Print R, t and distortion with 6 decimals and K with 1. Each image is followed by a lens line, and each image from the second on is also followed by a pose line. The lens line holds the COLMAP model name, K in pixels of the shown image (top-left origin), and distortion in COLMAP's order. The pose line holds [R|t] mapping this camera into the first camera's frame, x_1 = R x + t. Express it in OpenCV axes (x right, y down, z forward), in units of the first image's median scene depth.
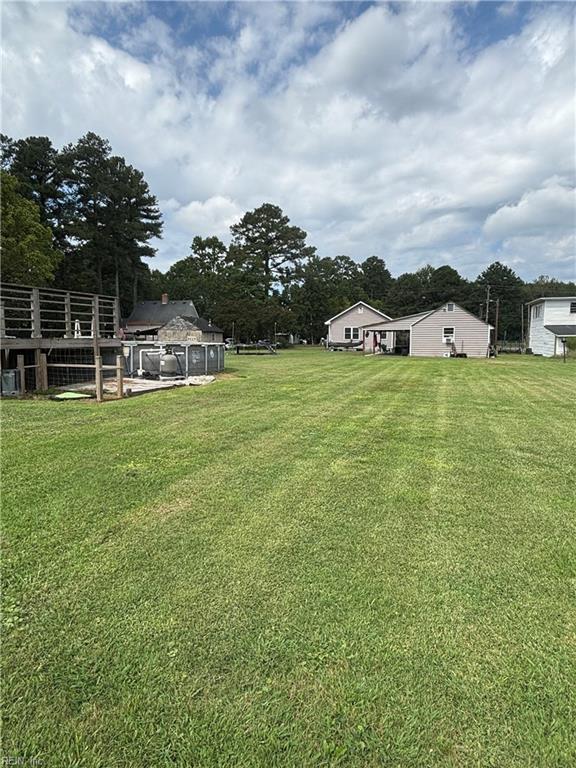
lens RADIAL K [[437.6, 0, 290.7], [0, 437.6, 389.4], [0, 0, 1]] dist [0.000594, -0.013735]
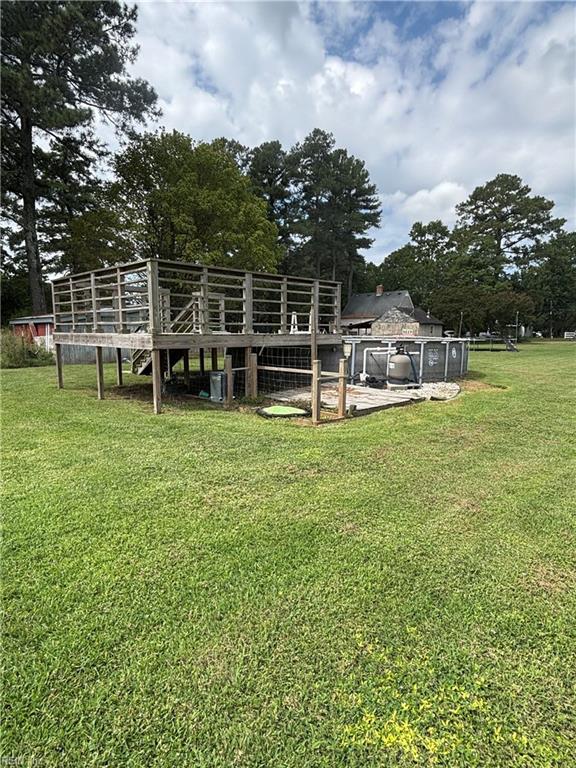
lens RADIAL K [[437.6, 0, 286.4], [0, 437.6, 379.3], [0, 0, 1]] dist [0.000594, -0.013735]
pose [[0.889890, 0.045416, -0.453909, -0.033232], [-0.047957, 0.998832, 0.005920, -0.009833], [0.453648, 0.016499, 0.891028, 0.071643]]
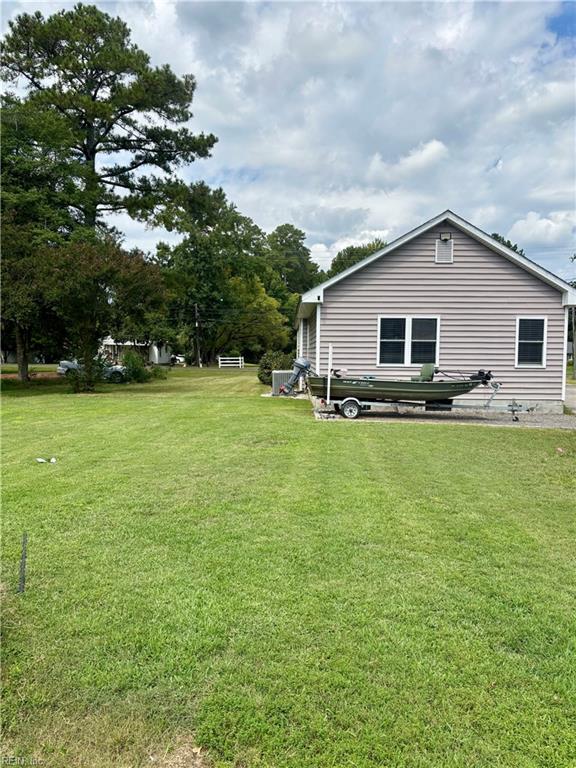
lens RADIAL K [[590.1, 0, 290.8], [0, 590.1, 384.5], [0, 0, 1]] dist [0.056995, -0.044501]
pose [[0.973238, -0.001235, 0.229797, -0.004850], [0.015529, 0.998053, -0.060403, -0.078639], [-0.229275, 0.062355, 0.971362, 0.648750]]
